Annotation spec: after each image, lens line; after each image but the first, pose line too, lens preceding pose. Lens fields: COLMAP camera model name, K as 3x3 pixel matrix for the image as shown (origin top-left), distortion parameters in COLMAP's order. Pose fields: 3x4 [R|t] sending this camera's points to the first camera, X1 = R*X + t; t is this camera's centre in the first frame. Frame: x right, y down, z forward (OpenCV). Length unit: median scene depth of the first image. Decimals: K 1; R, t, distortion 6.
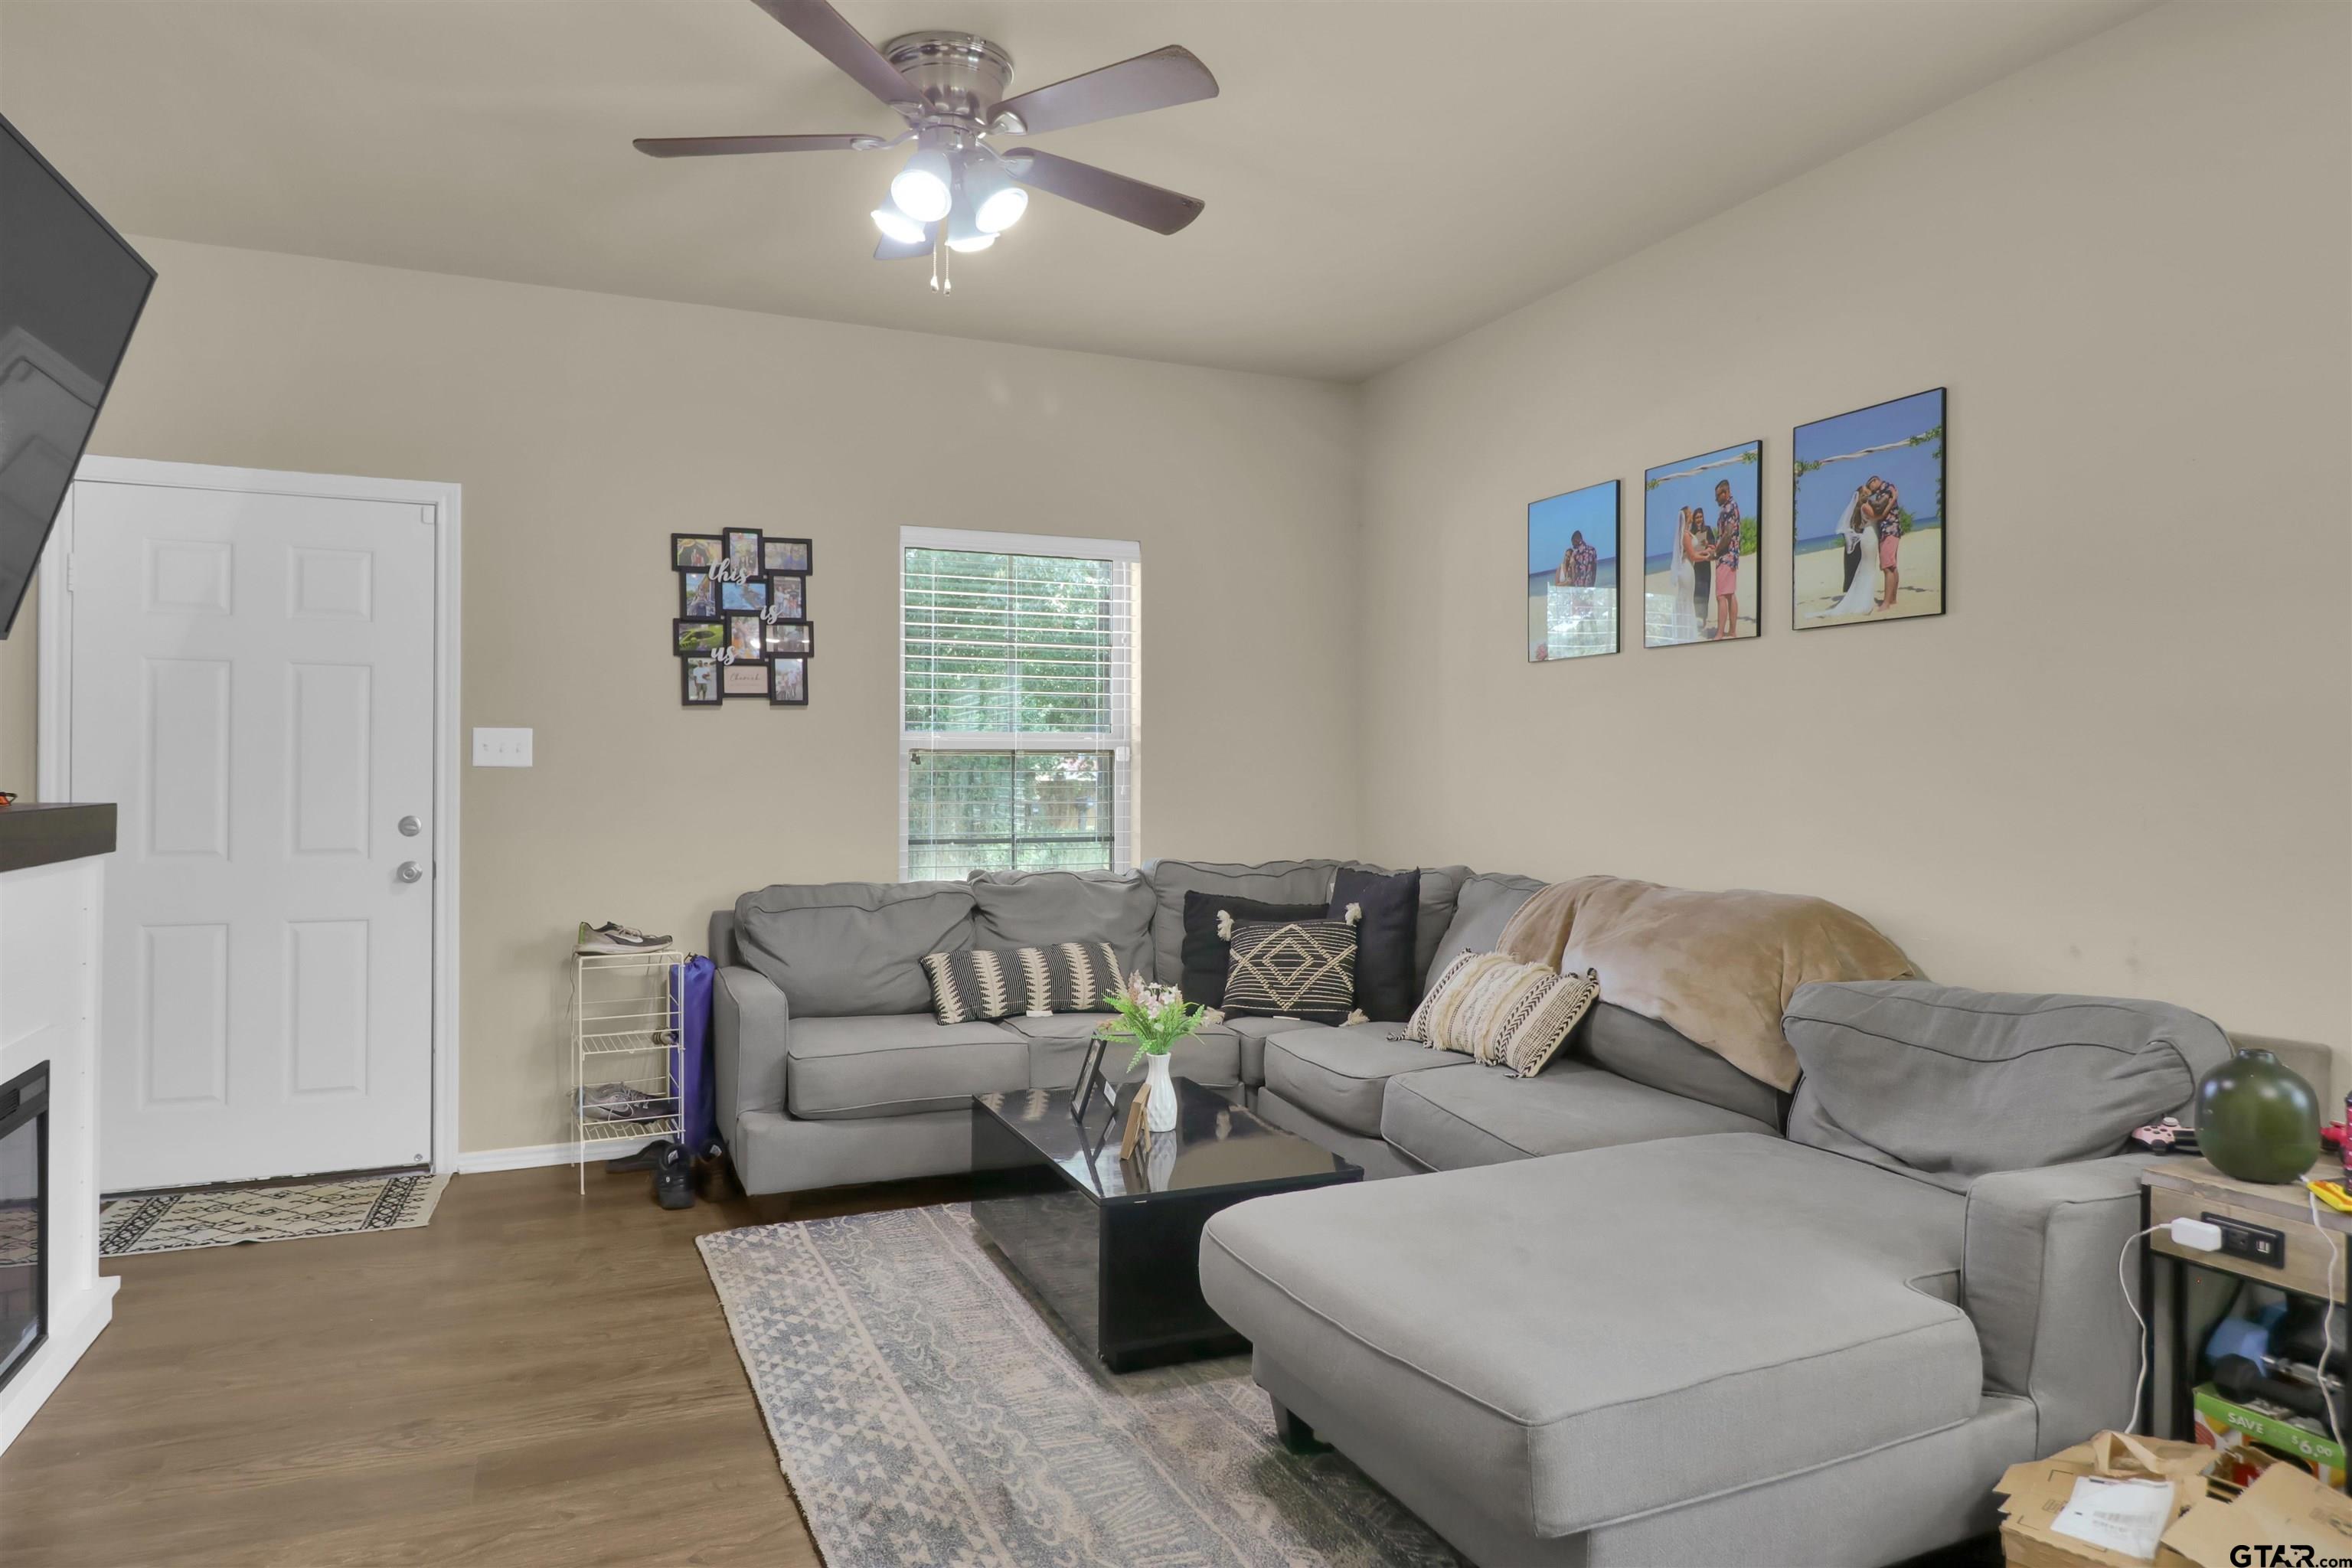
lens RADIAL K [[1397.1, 0, 1159.8], [0, 1397.1, 774.2], [0, 0, 1]] dist [-0.002401, -0.002294]
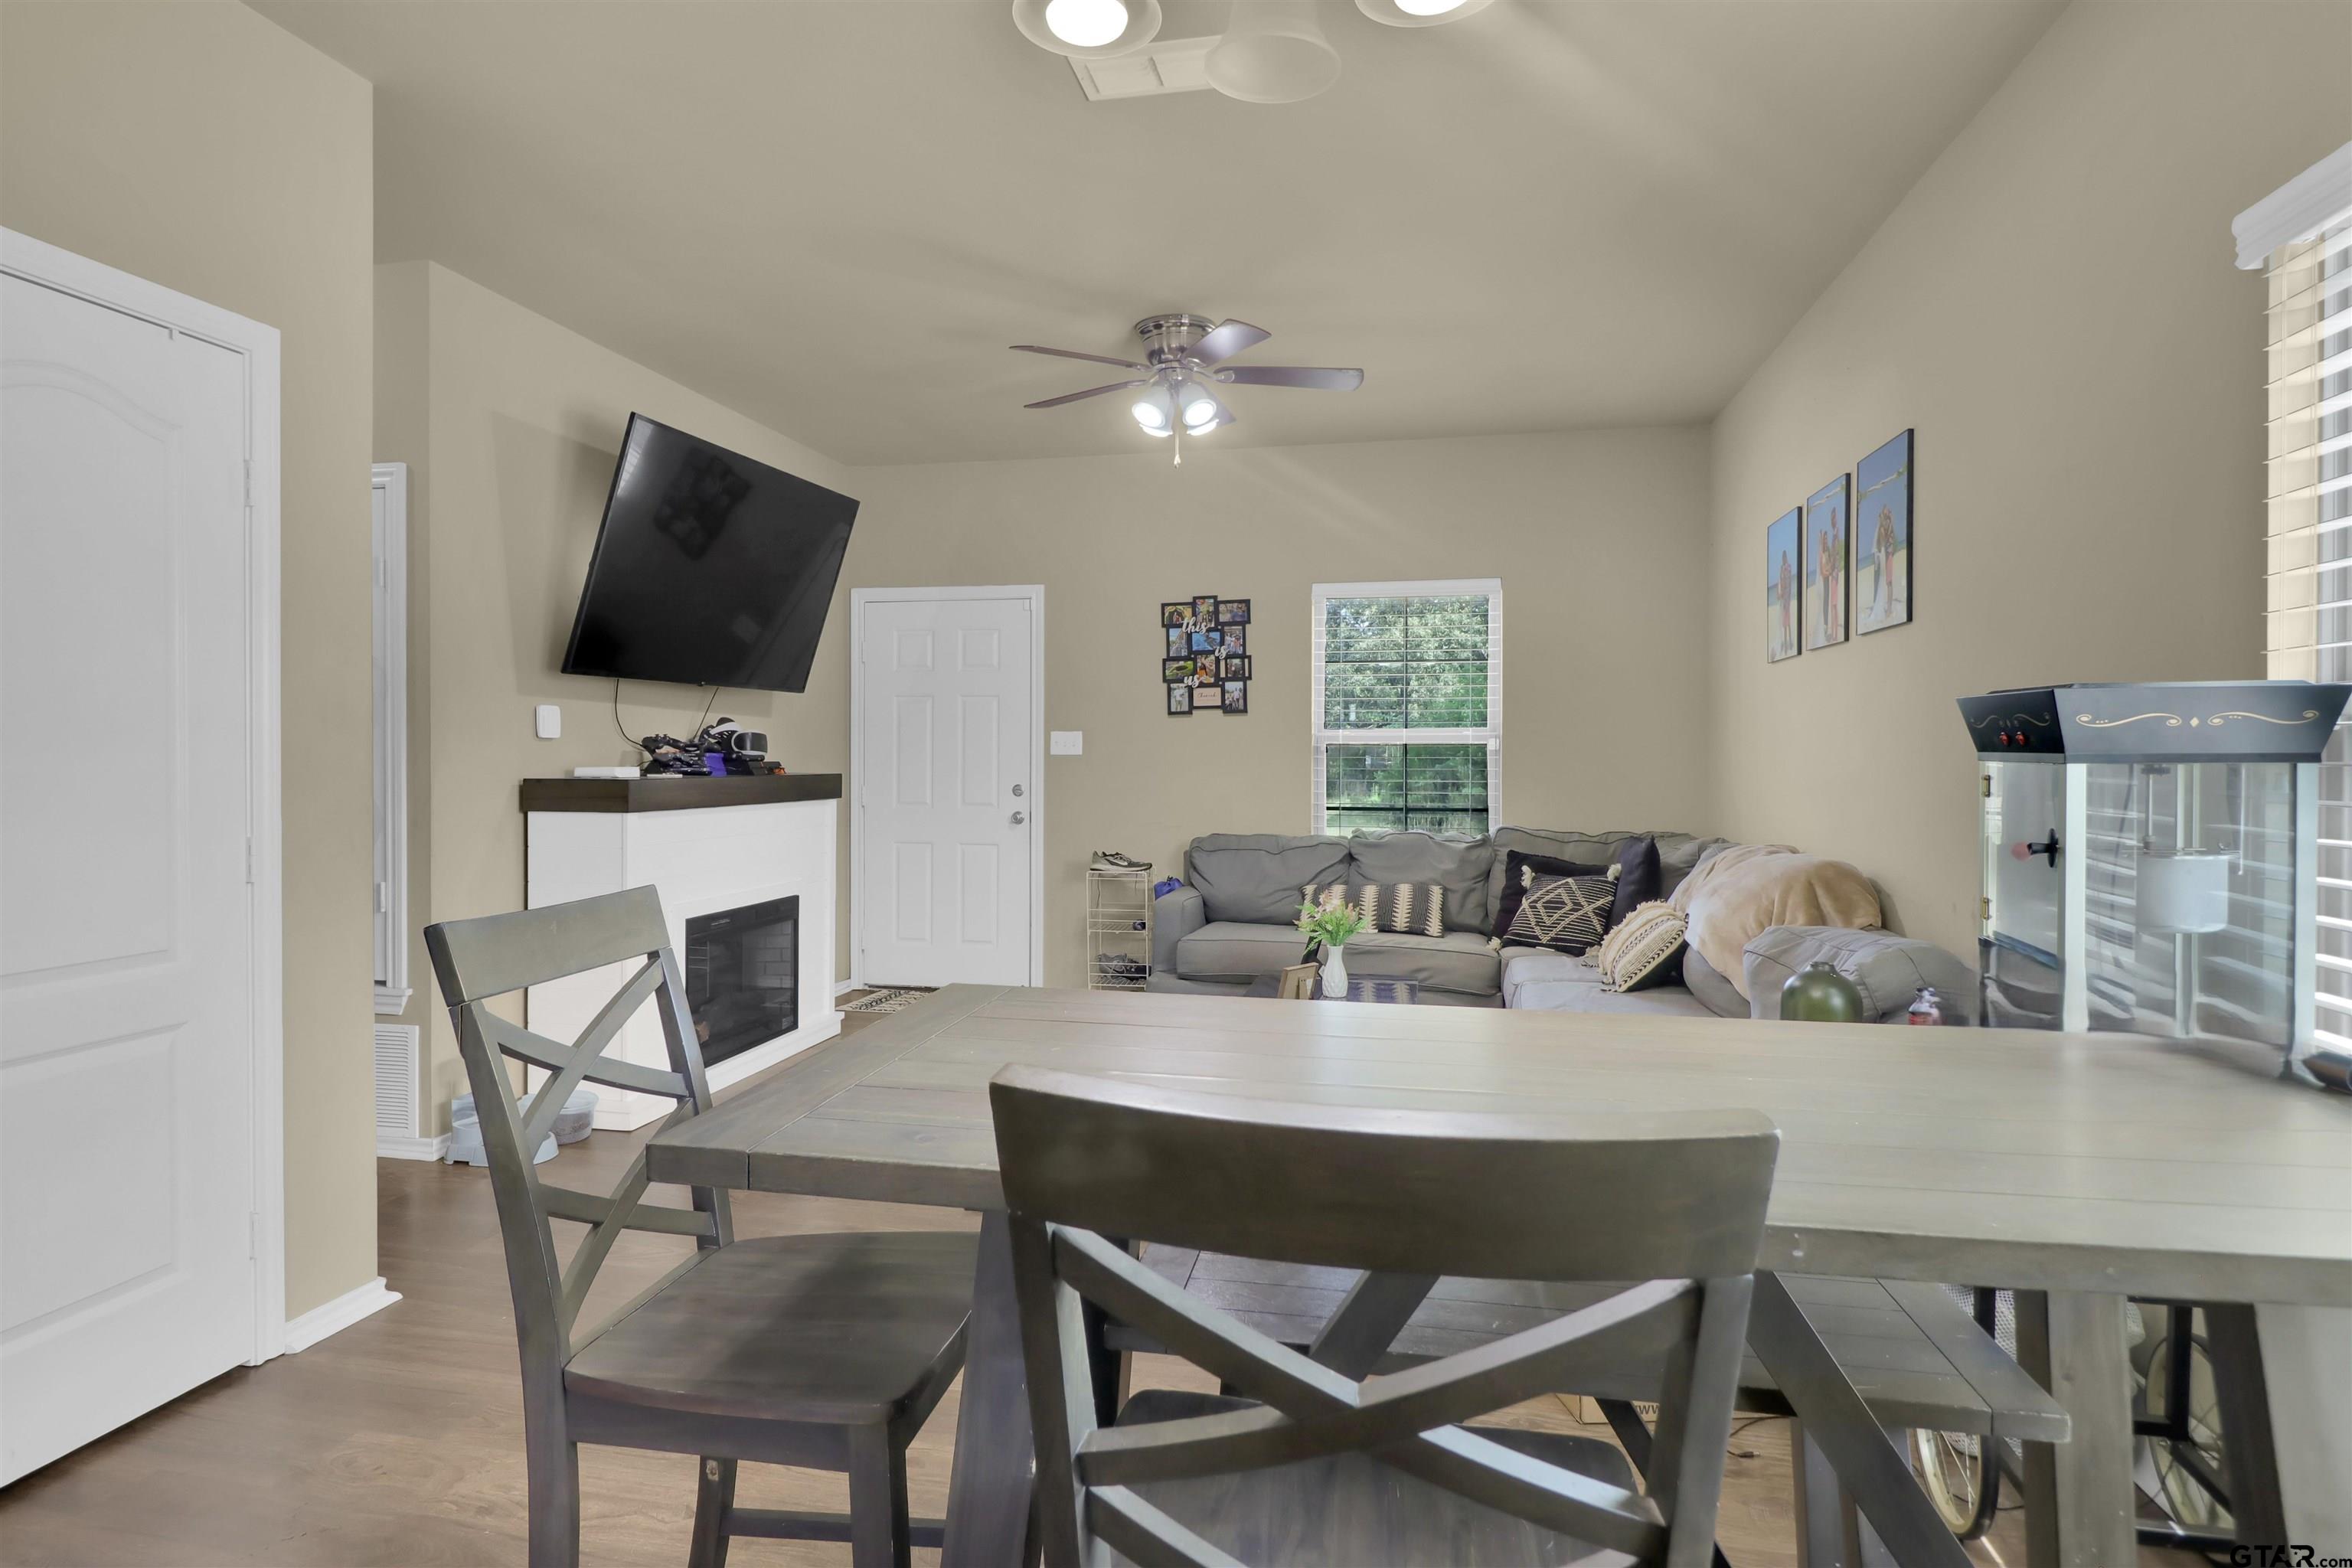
lens RADIAL K [[1303.2, 0, 1157.3], [0, 1303.2, 767.6], [0, 0, 1]] dist [-0.009651, -0.003090]
pose [[0.817688, 0.002869, -0.575654, 0.475109], [-0.000844, 0.999992, 0.003785, 0.003302], [0.575661, -0.002609, 0.817684, -0.179801]]
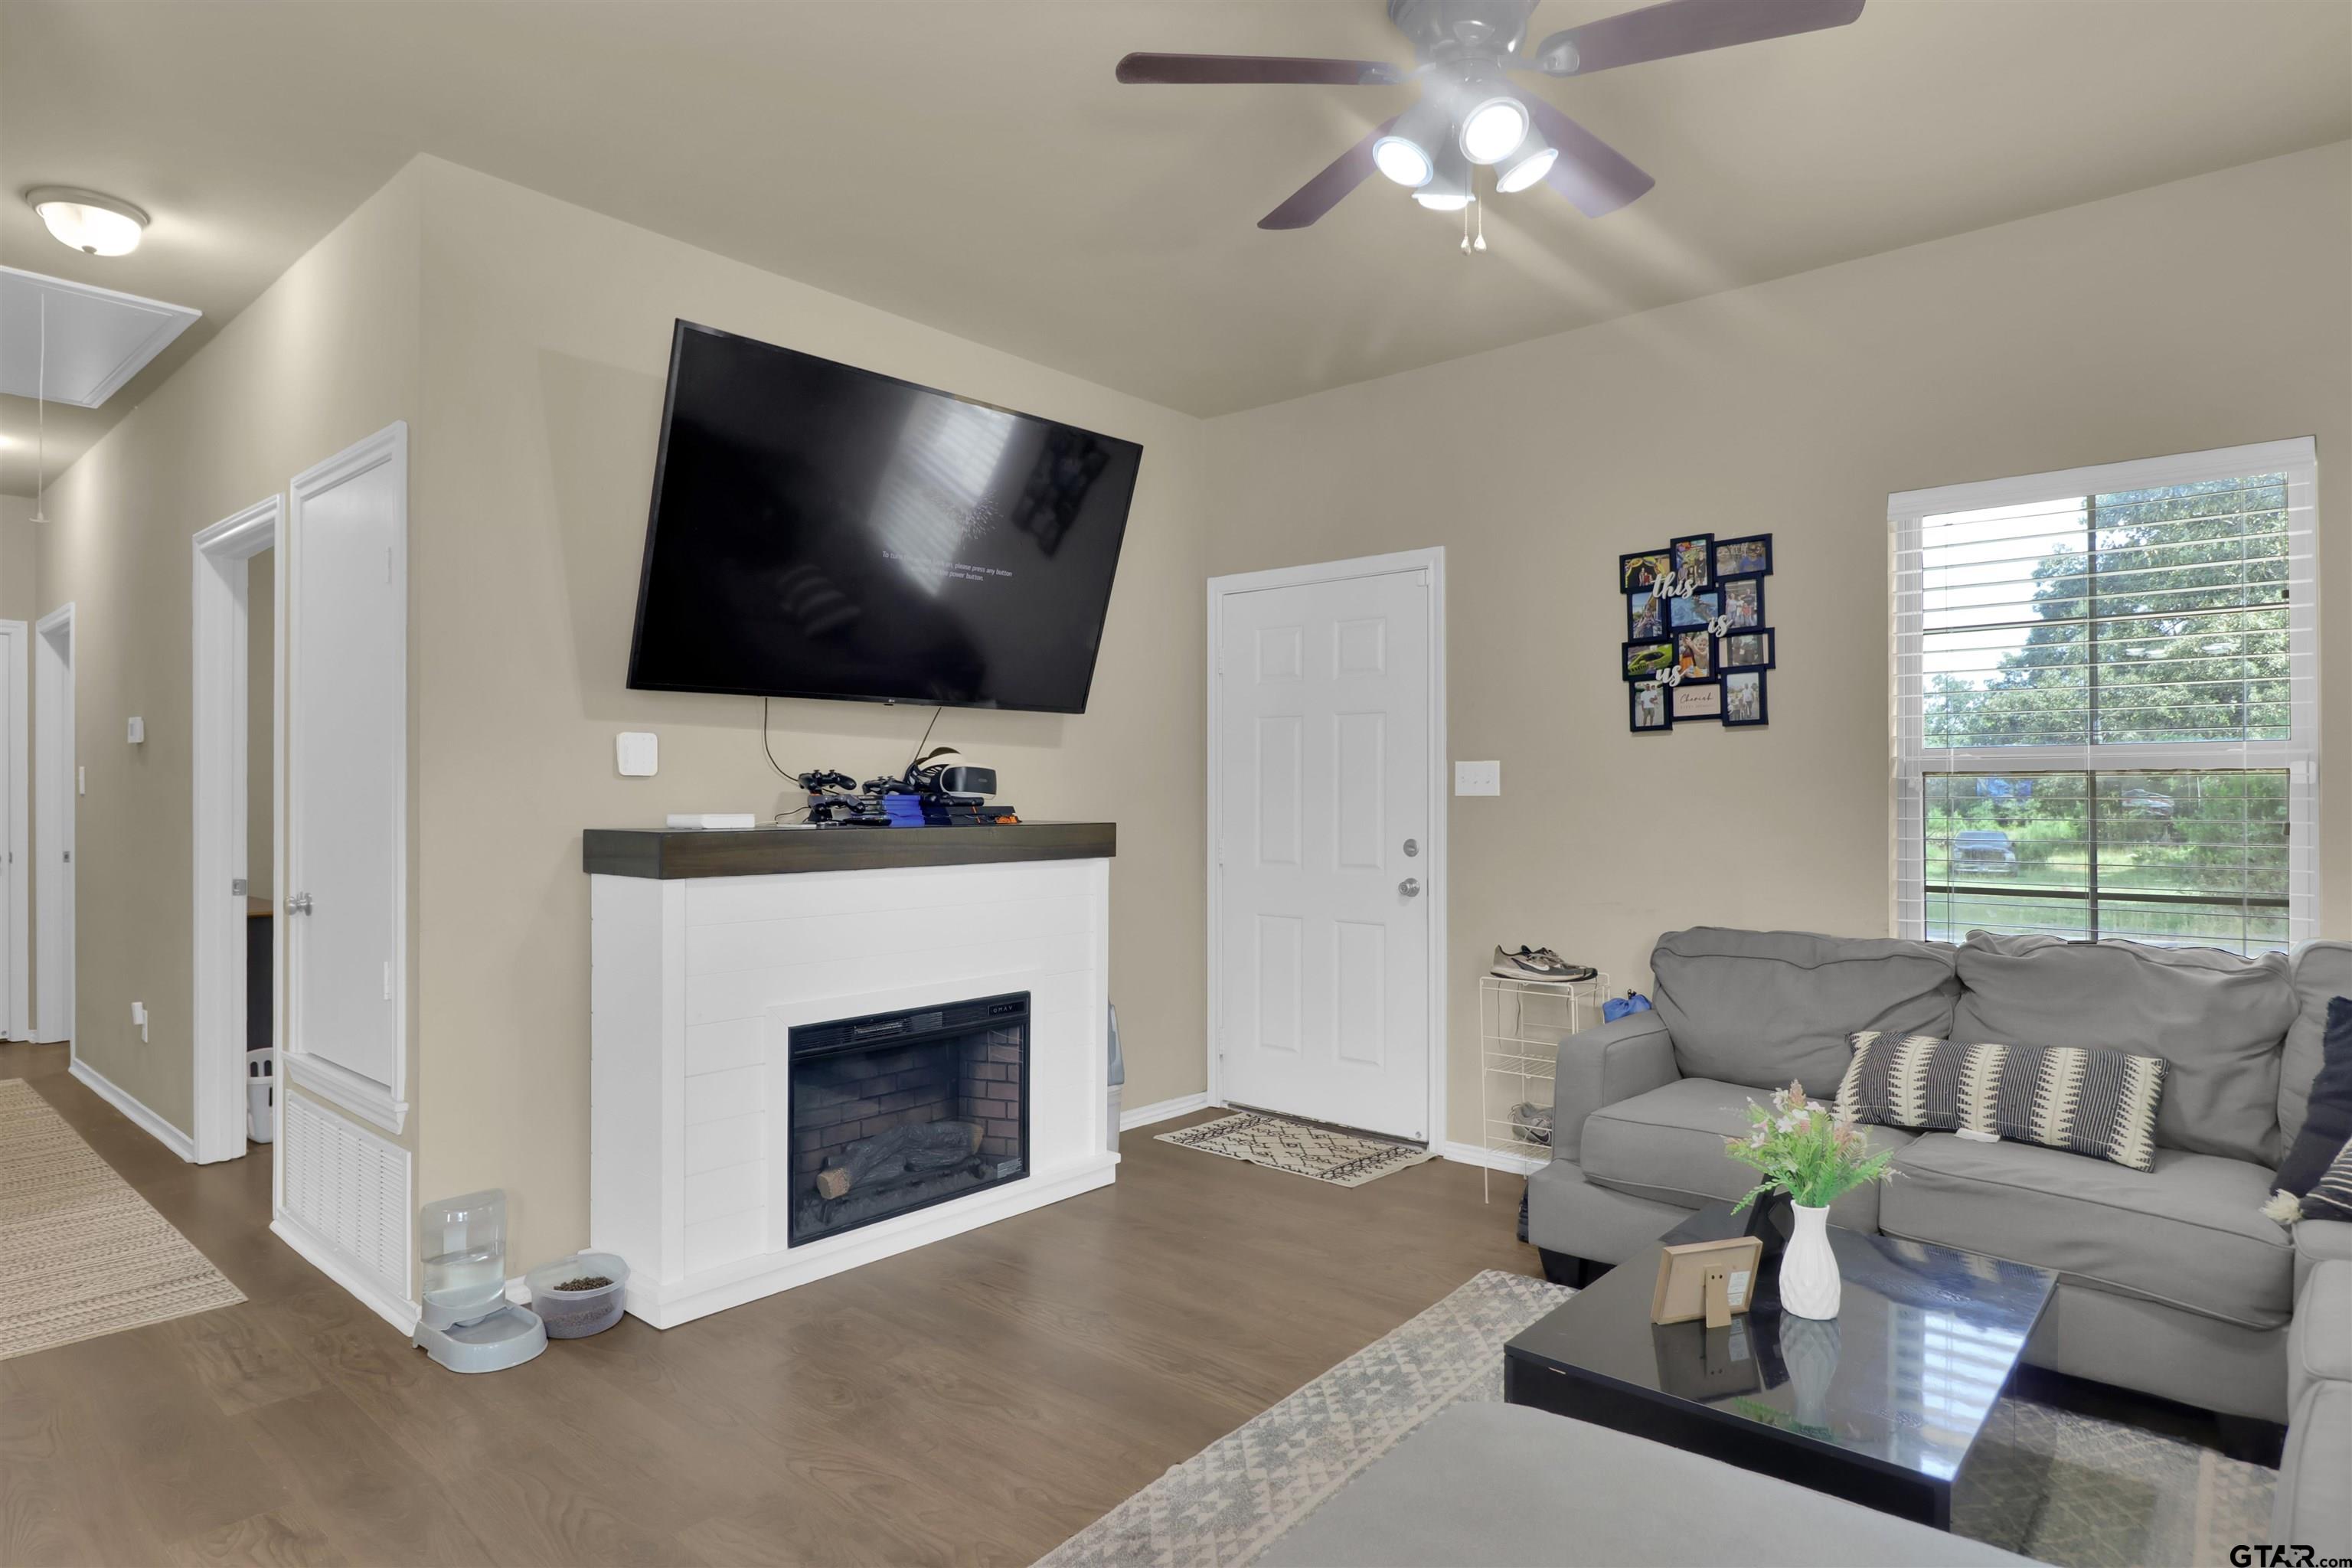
lens RADIAL K [[1309.8, 0, 1135.8], [0, 1309.8, 792.1], [0, 0, 1]] dist [0.003436, -0.011975]
pose [[0.422912, -0.006328, -0.906149, 0.333301], [-0.001589, 0.999969, -0.007726, -0.000278], [0.906169, 0.004707, 0.422889, 0.308333]]
